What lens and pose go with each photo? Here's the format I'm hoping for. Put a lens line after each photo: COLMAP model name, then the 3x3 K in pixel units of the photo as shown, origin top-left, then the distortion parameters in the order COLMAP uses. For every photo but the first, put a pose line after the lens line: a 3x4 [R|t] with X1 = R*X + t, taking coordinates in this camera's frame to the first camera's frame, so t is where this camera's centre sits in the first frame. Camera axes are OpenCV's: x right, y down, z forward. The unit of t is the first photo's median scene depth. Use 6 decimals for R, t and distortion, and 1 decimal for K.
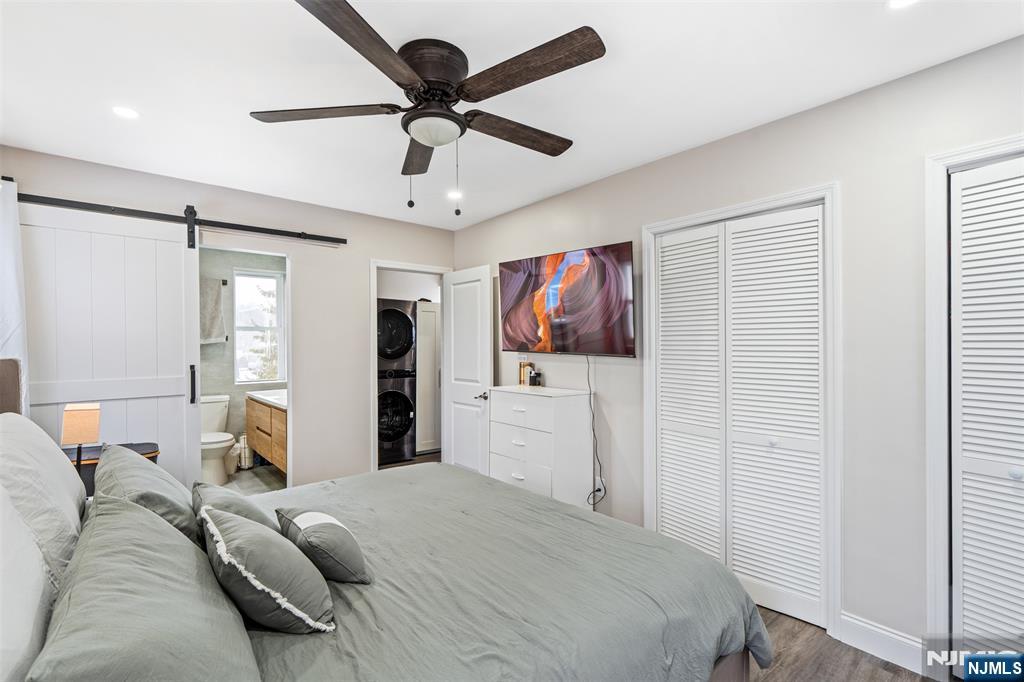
lens RADIAL K [[465.3, 0, 518.3], [0, 465.3, 339.7], [0, 0, 1]] dist [-0.001581, -0.000059]
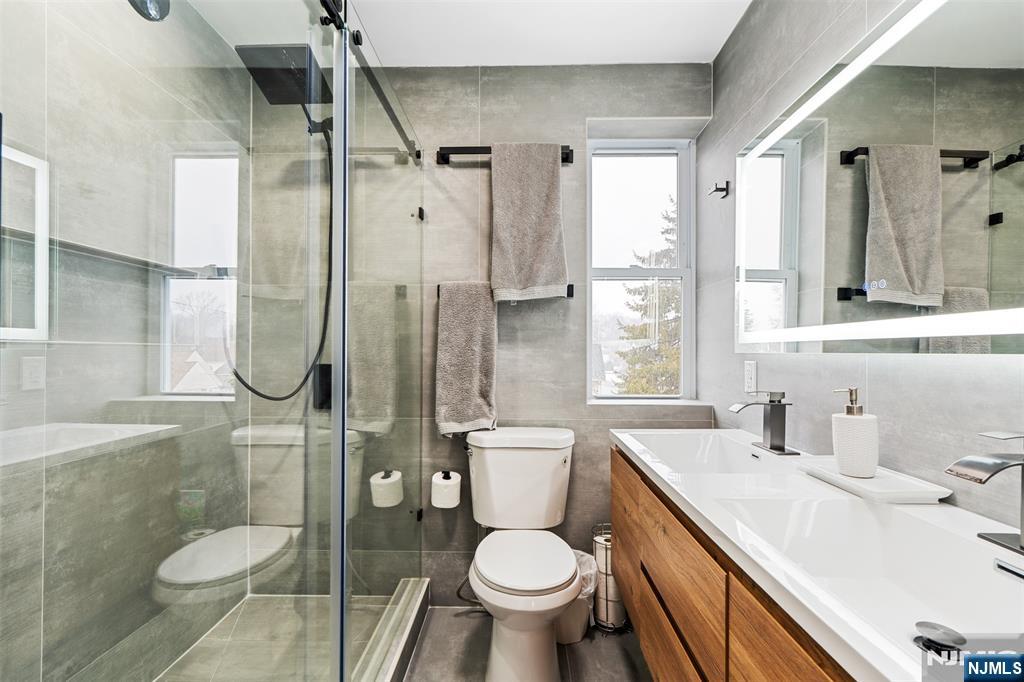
lens RADIAL K [[465.3, 0, 513.3], [0, 465.3, 343.7], [0, 0, 1]] dist [-0.001581, -0.000059]
pose [[0.739156, 0.001807, -0.673532, -0.389430], [-0.007687, 0.999954, -0.005753, 0.046891], [0.673490, 0.009430, 0.739136, 0.666485]]
